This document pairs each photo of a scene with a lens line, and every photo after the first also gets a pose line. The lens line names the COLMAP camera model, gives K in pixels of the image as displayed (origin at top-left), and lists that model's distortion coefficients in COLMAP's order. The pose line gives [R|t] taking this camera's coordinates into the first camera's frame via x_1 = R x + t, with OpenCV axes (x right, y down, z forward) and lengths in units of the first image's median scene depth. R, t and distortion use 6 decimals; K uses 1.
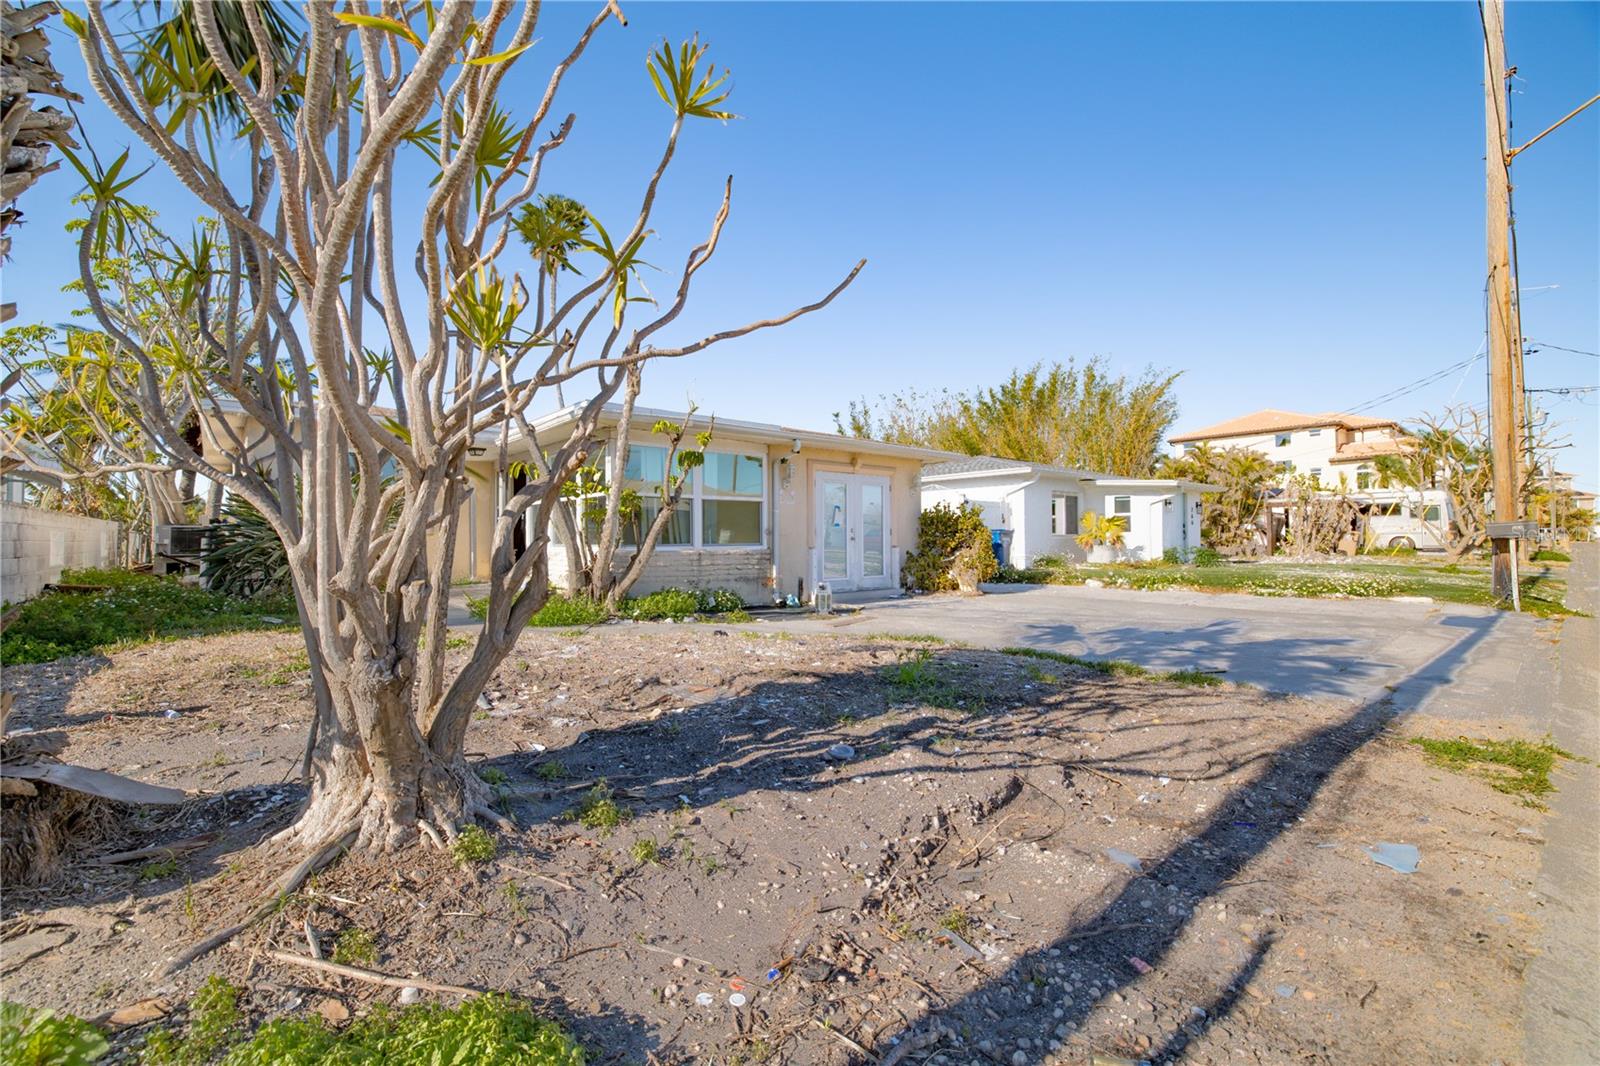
lens RADIAL K [[669.6, 0, 792.6], [0, 669.6, 532.2], [0, 0, 1]] dist [-0.001780, 0.000170]
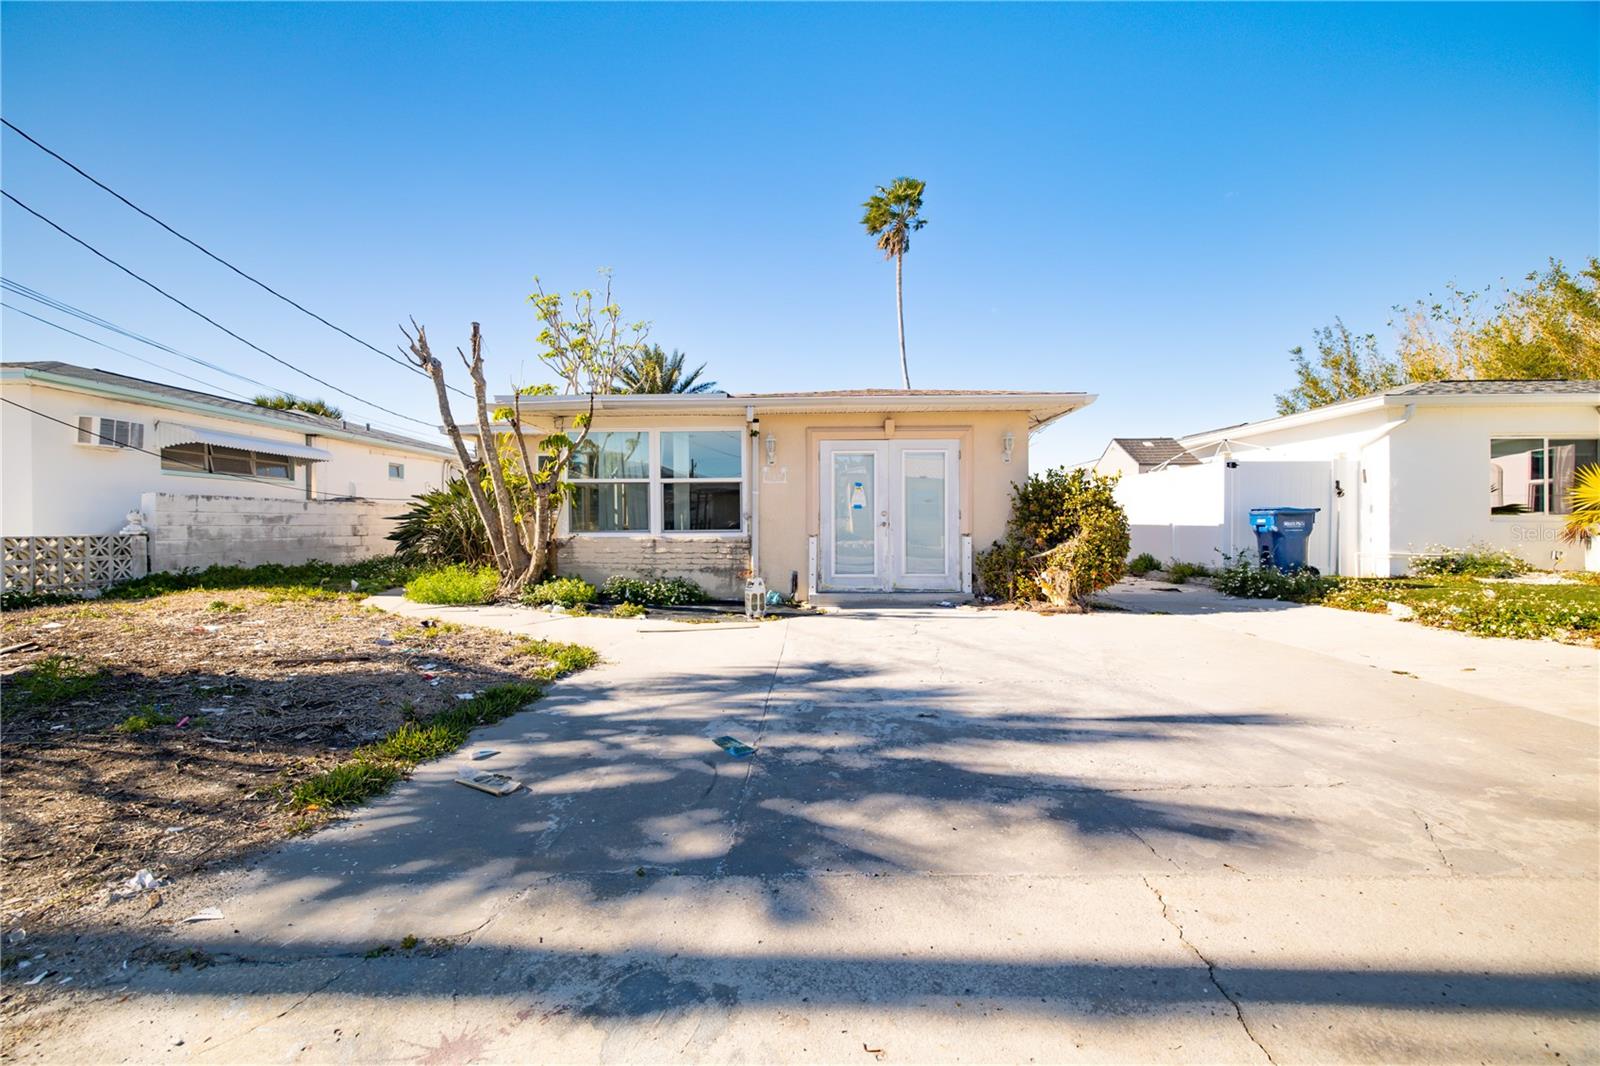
lens RADIAL K [[669.6, 0, 792.6], [0, 669.6, 532.2], [0, 0, 1]] dist [-0.001780, 0.000170]
pose [[0.746907, 0.009816, -0.664856, 0.575959], [0.007143, 0.999715, 0.022784, 0.000273], [0.664890, -0.021767, 0.746624, 0.389857]]
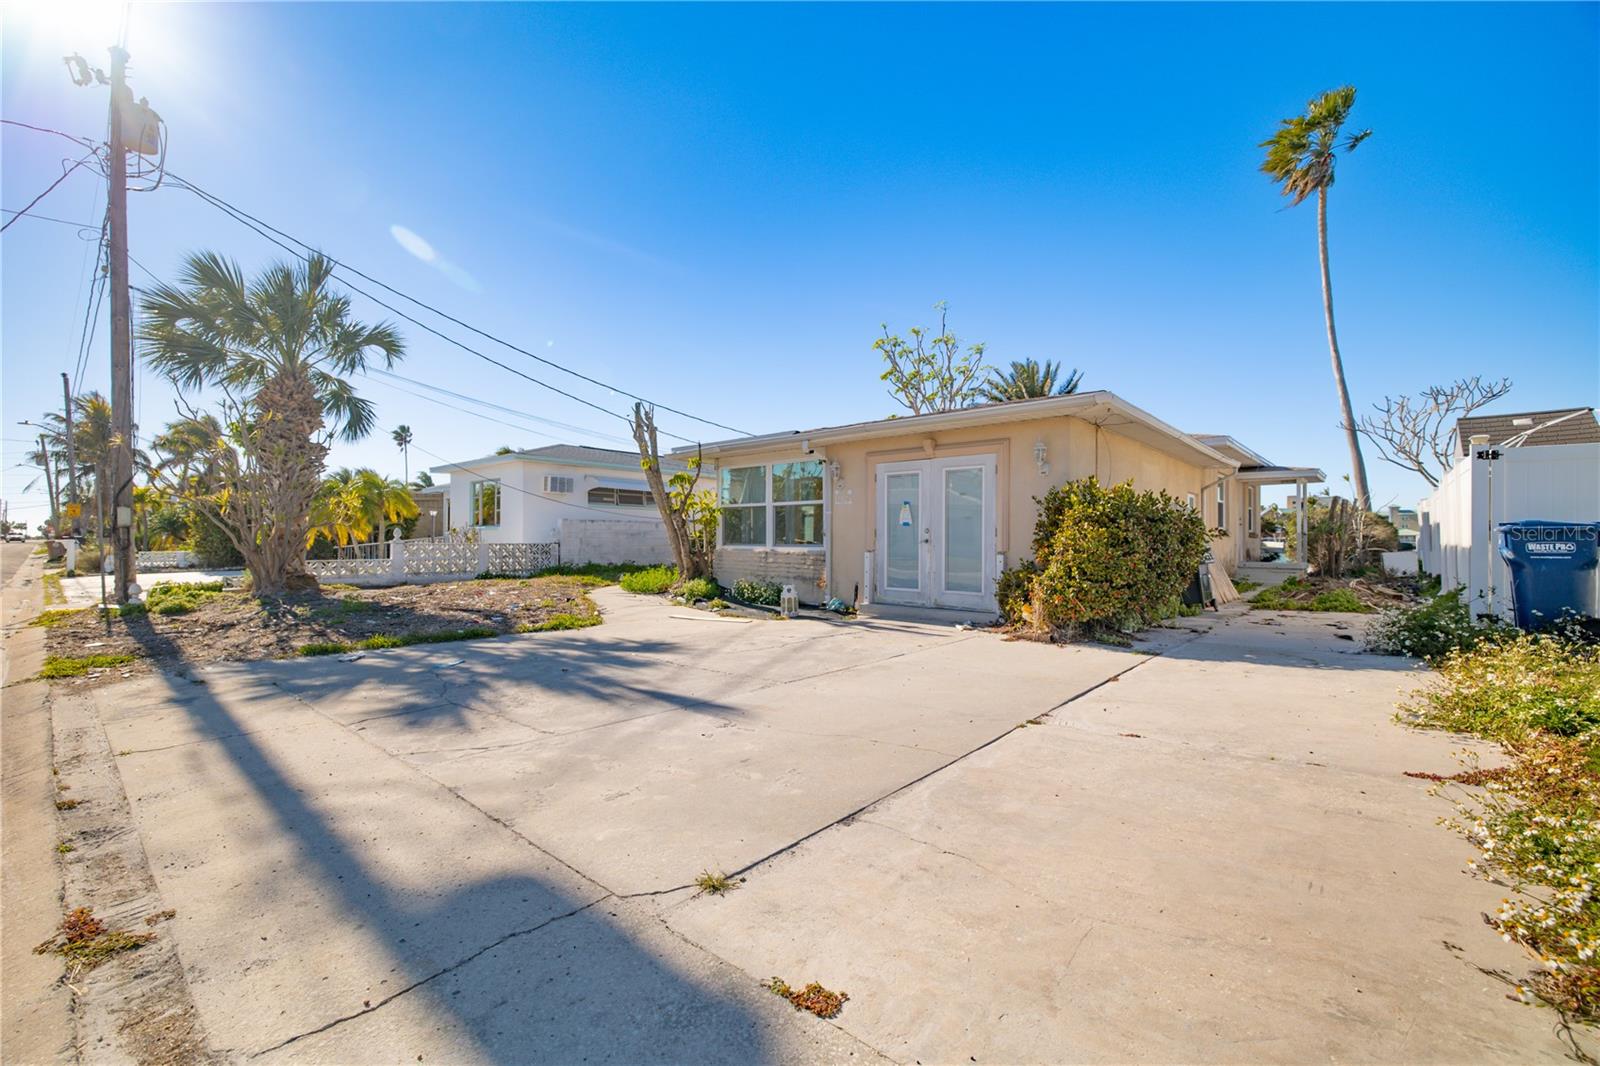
lens RADIAL K [[669.6, 0, 792.6], [0, 669.6, 532.2], [0, 0, 1]] dist [-0.001780, 0.000170]
pose [[0.132408, -0.004242, -0.991186, 0.940271], [0.005604, 0.999978, -0.003531, 0.000951], [0.991179, -0.005087, 0.132429, 0.812131]]
